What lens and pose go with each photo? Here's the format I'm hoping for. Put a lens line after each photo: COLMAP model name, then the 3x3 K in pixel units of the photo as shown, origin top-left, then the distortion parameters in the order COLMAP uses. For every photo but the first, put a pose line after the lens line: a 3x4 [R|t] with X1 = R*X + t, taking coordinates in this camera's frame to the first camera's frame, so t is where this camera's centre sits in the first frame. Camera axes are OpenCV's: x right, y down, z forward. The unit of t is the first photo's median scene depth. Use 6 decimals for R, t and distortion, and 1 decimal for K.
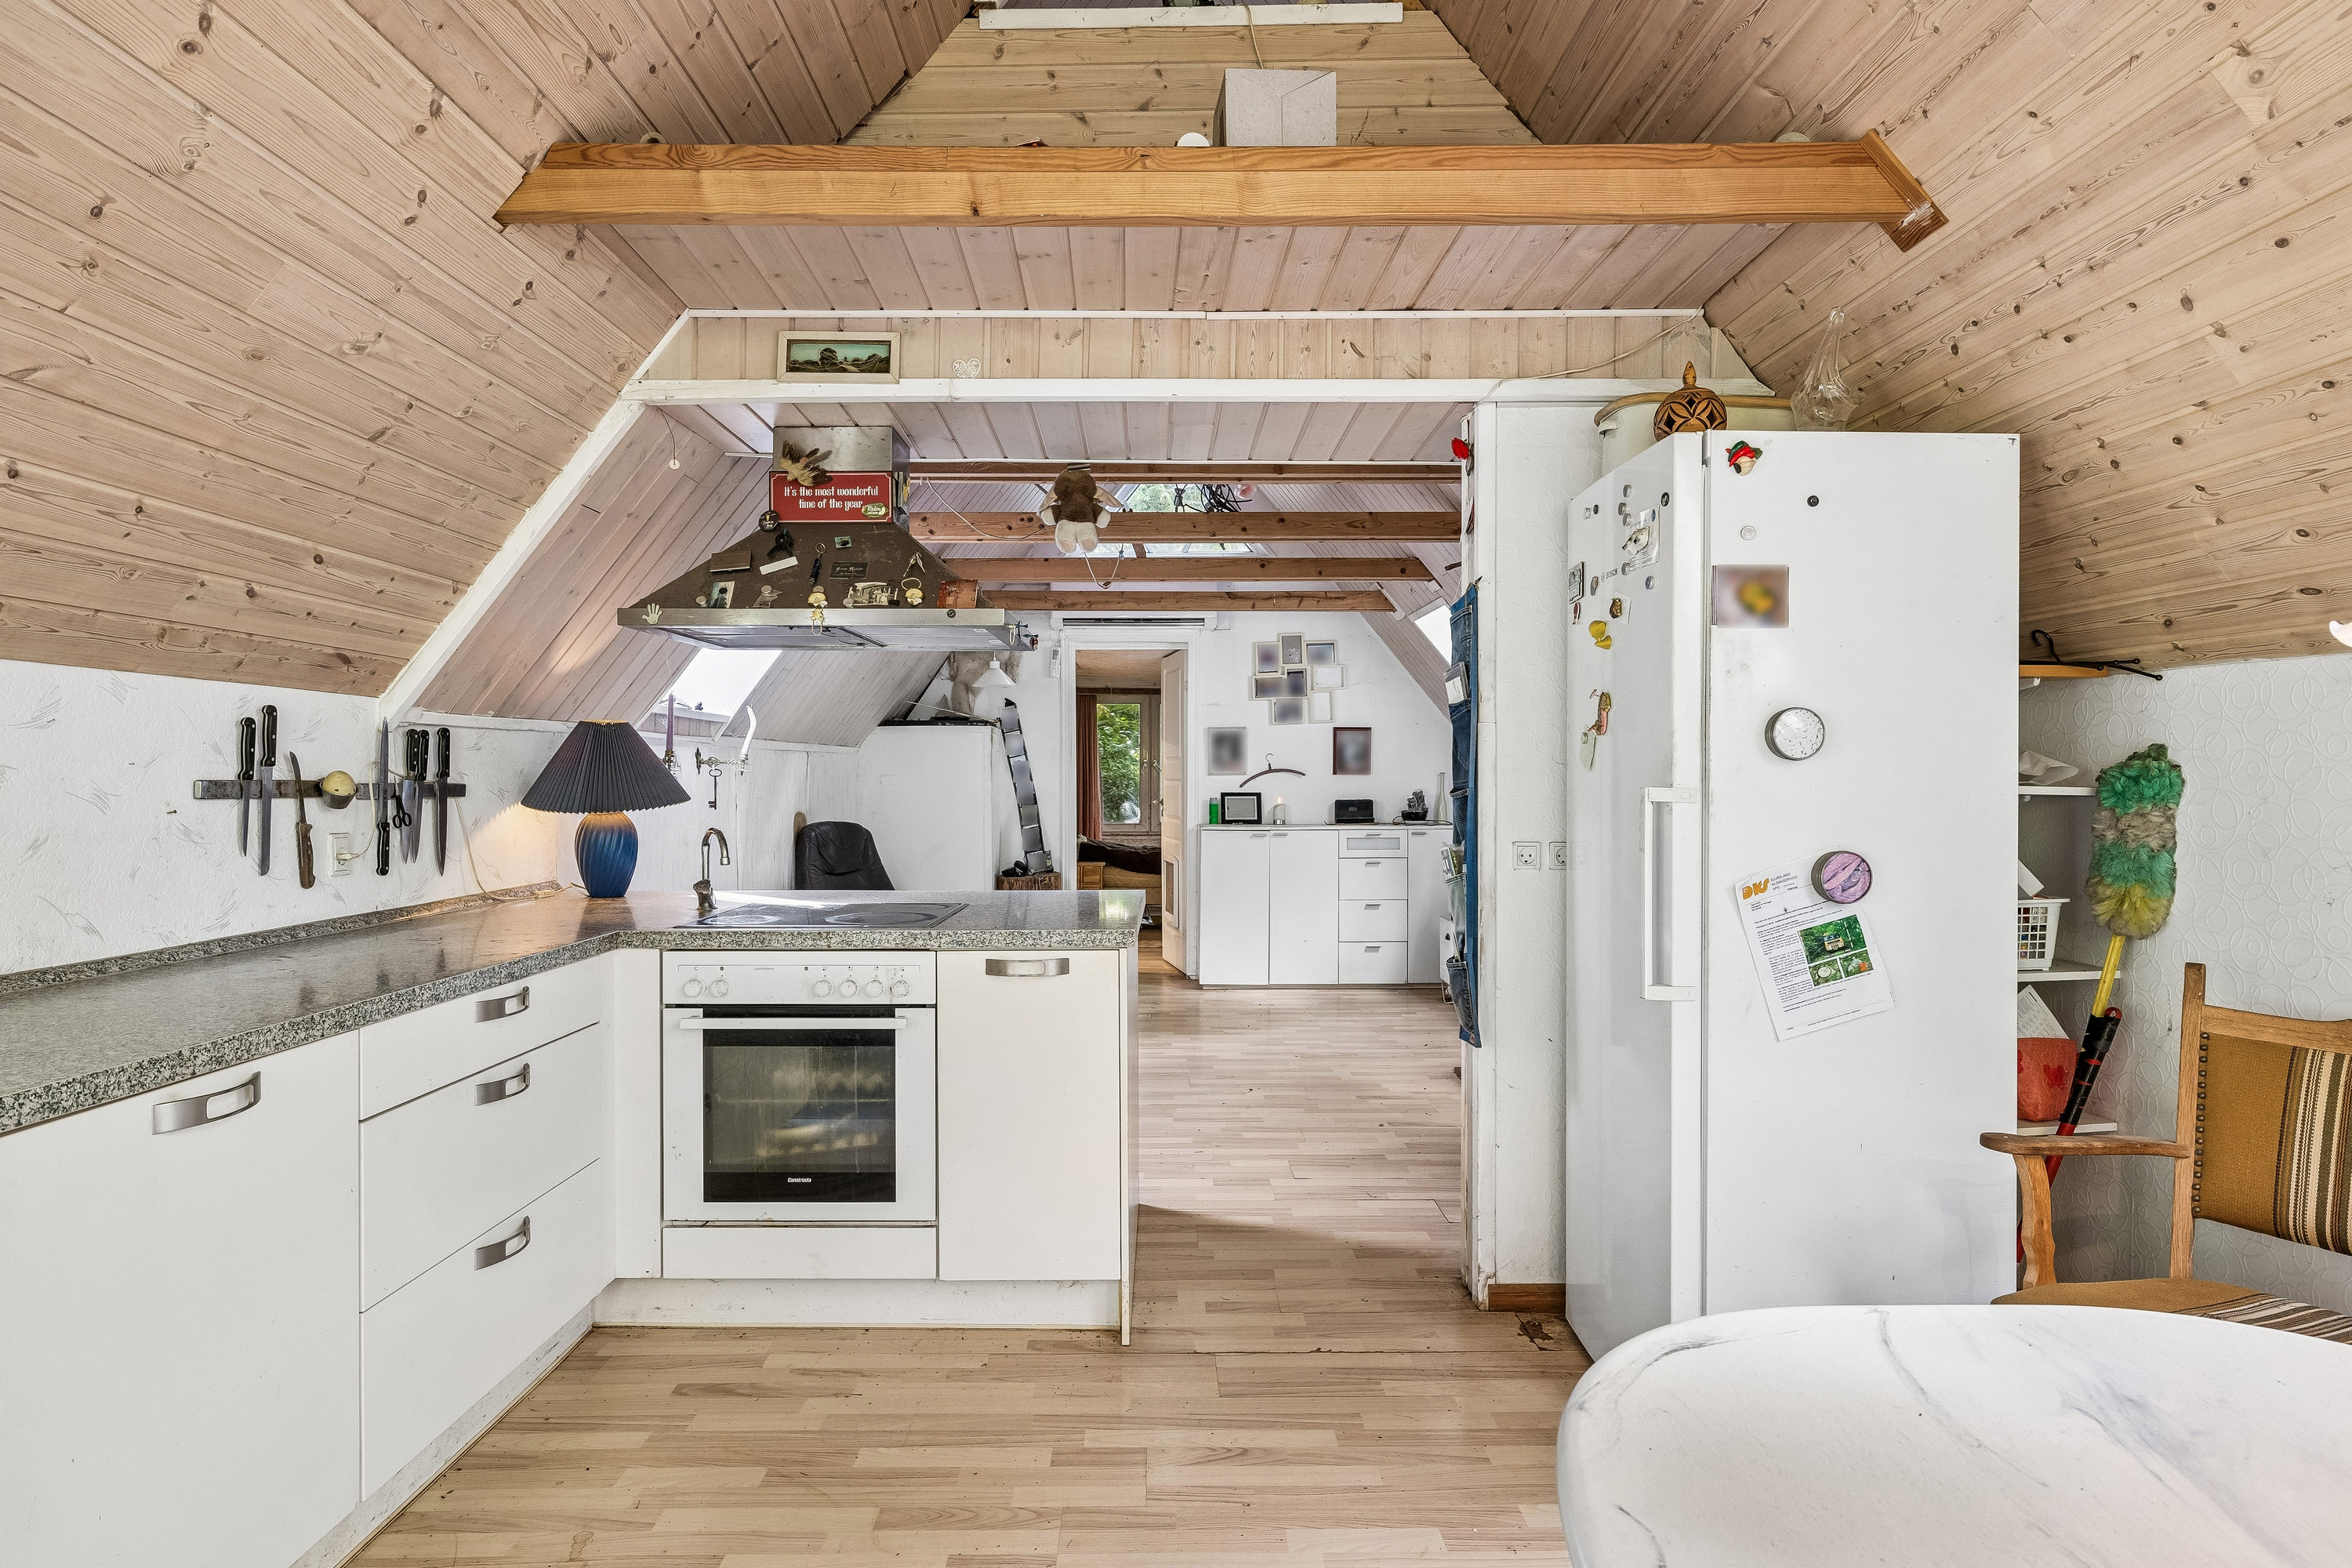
lens RADIAL K [[1287.6, 0, 1168.7], [0, 1287.6, 784.8], [0, 0, 1]] dist [-0.004163, -0.001706]
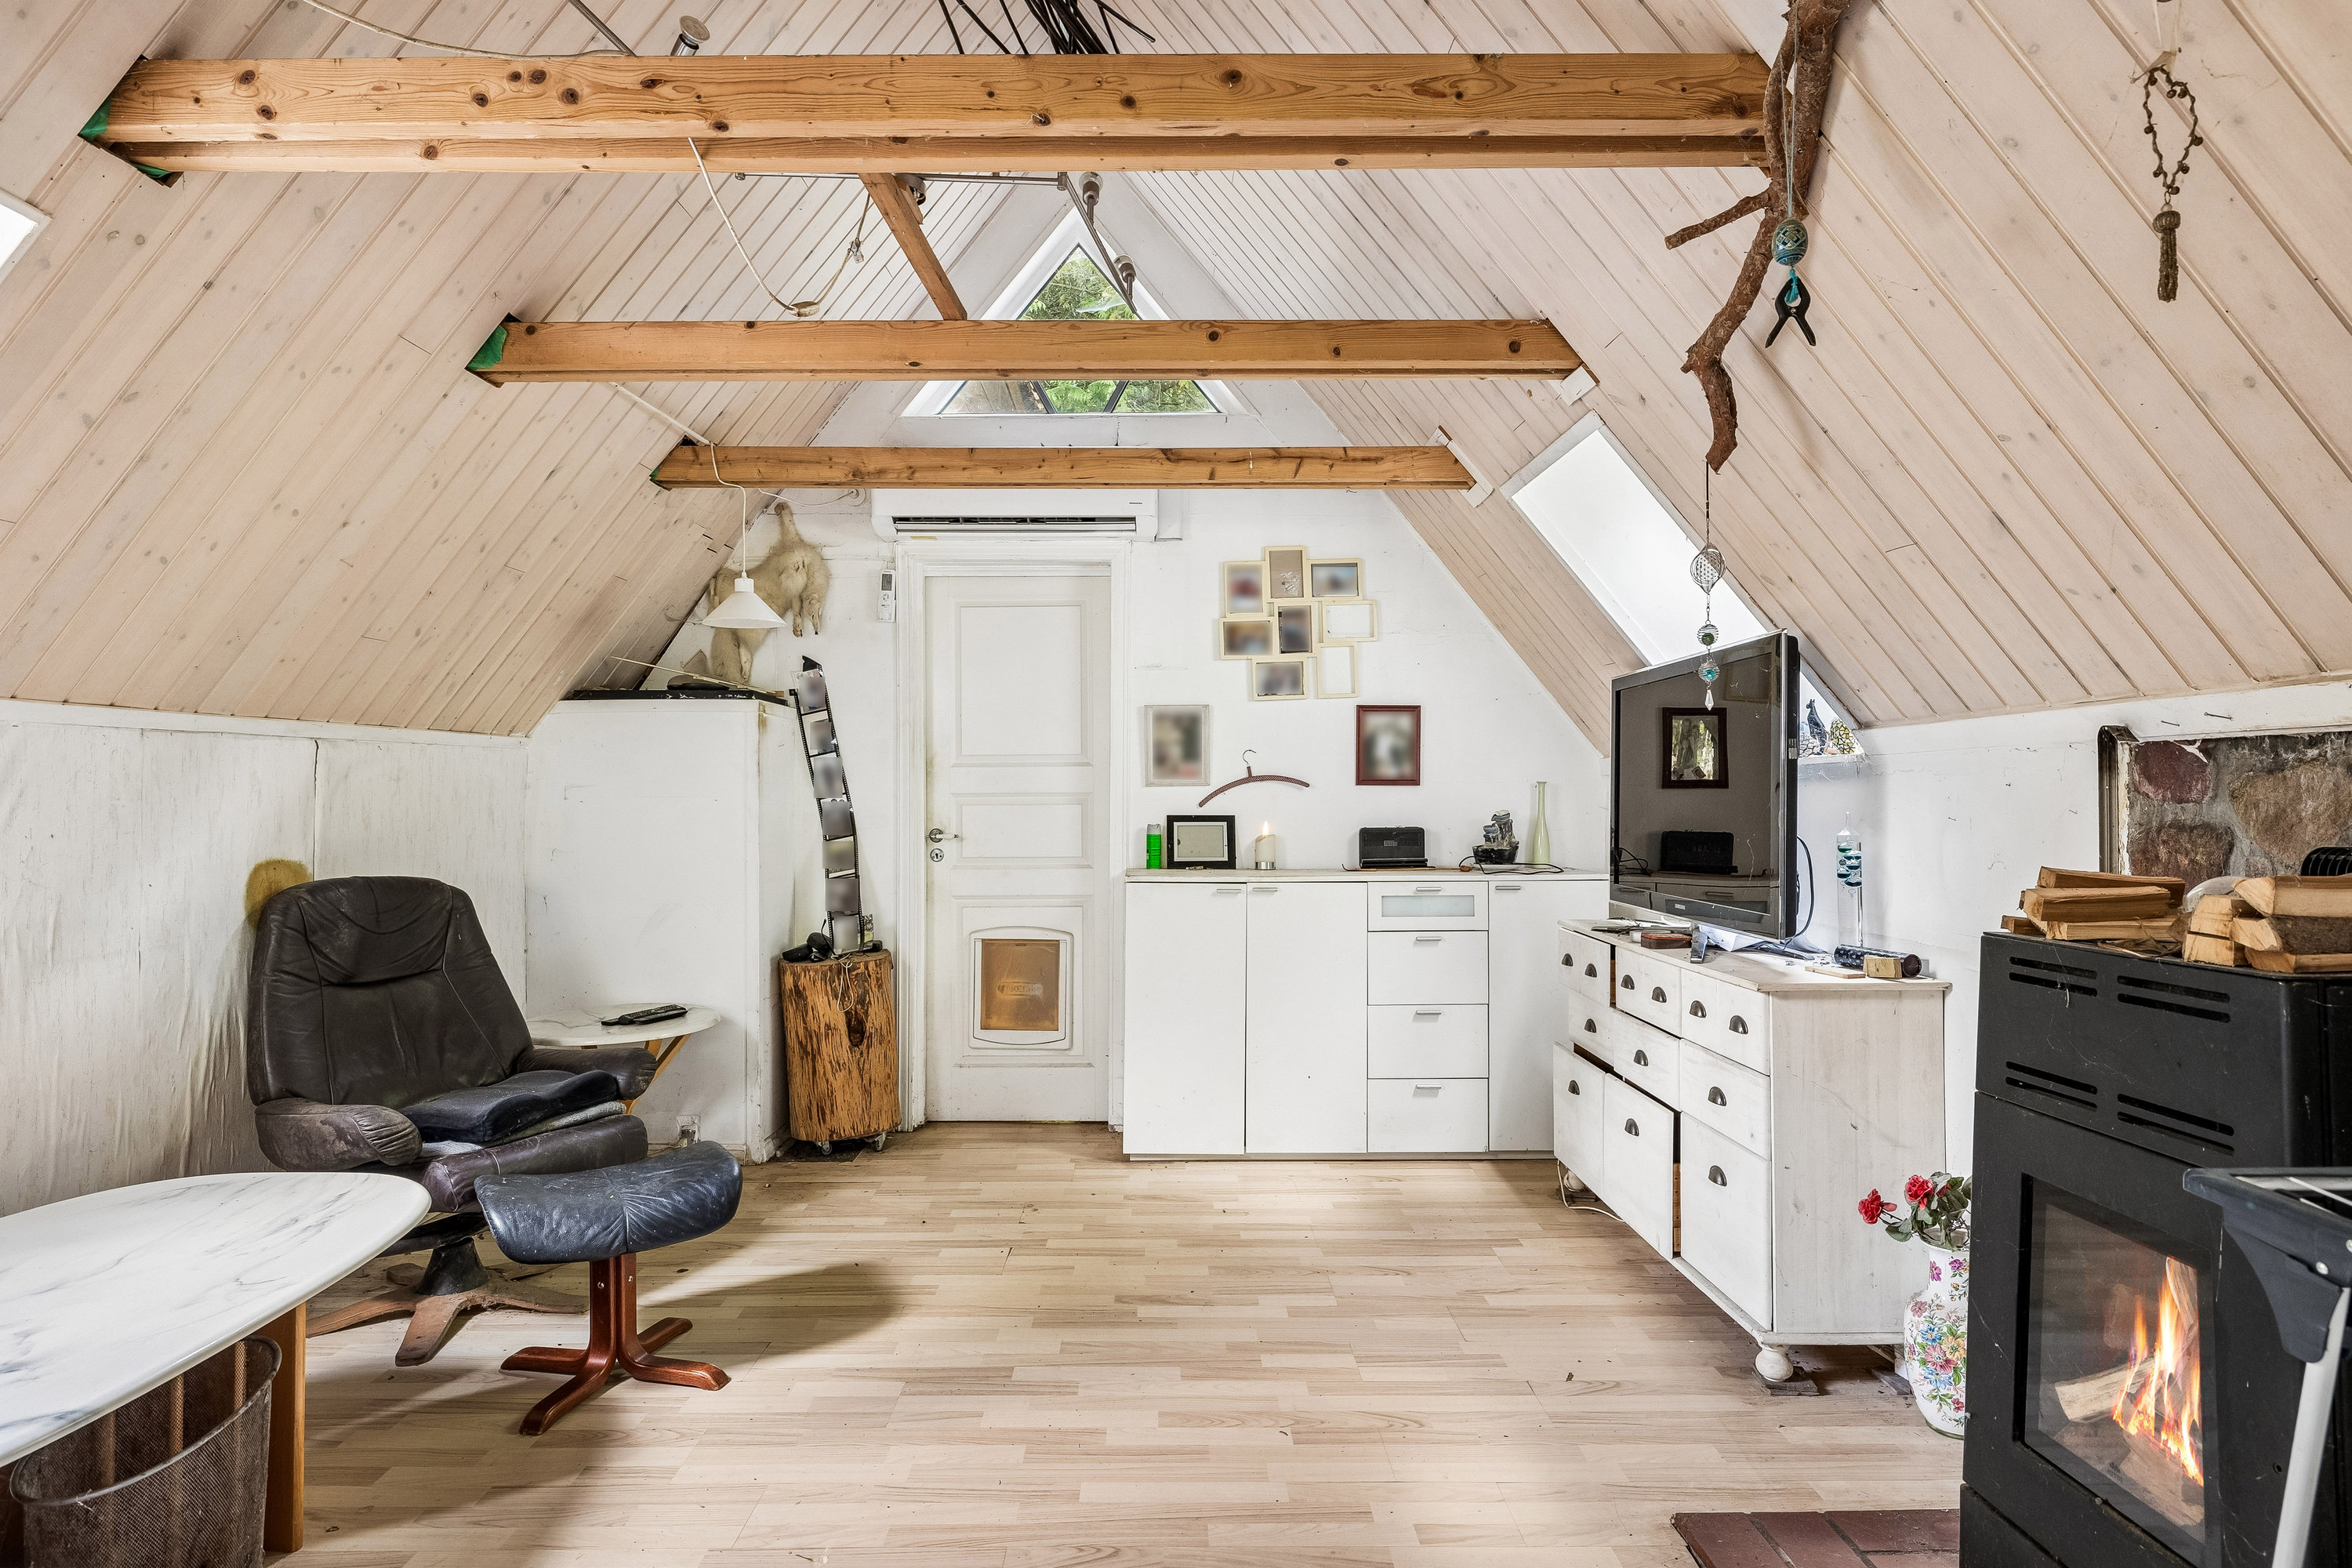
lens RADIAL K [[1287.6, 0, 1165.2], [0, 1287.6, 783.3], [0, 0, 1]] dist [-0.004163, -0.001706]
pose [[0.999940, 0.001195, -0.010867, 0.046531], [-0.001339, 0.999911, -0.013307, -0.001068], [0.010850, 0.013321, 0.999852, 0.410898]]
